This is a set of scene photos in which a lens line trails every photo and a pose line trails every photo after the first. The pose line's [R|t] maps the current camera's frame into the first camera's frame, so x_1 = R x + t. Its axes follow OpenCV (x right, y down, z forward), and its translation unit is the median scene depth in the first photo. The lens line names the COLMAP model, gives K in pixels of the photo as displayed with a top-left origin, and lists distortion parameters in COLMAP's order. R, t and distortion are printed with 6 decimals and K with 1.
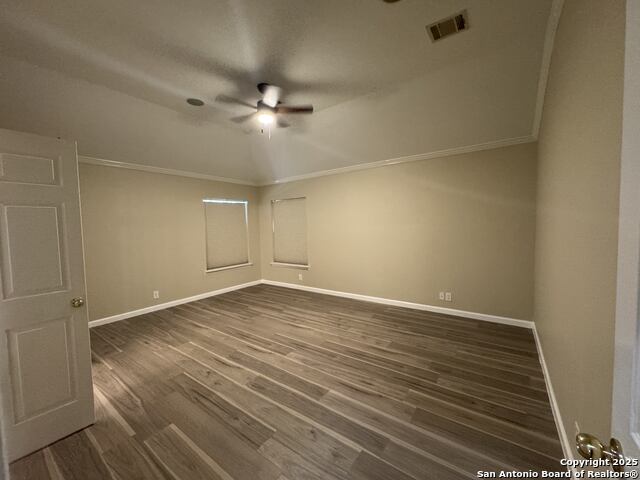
lens RADIAL K [[255.3, 0, 319.3], [0, 255.3, 238.5], [0, 0, 1]] dist [-0.003381, 0.000356]
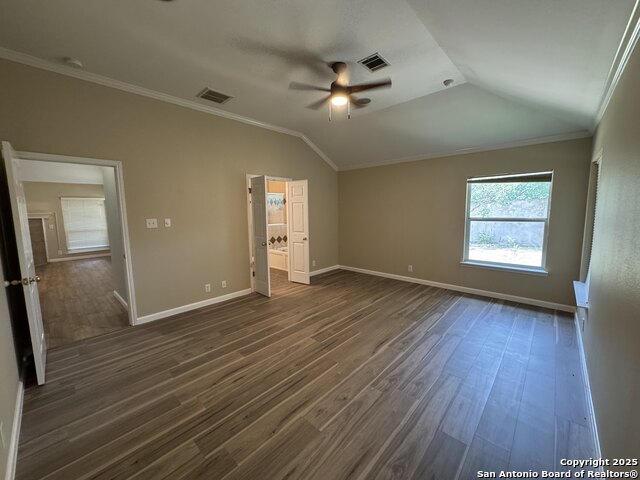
lens RADIAL K [[255.3, 0, 319.3], [0, 255.3, 238.5], [0, 0, 1]] dist [-0.003381, 0.000356]
pose [[-0.126058, 0.138673, -0.982283, 0.831504], [-0.035792, 0.988901, 0.144201, -0.103229], [0.991377, 0.053336, -0.119696, 1.115647]]
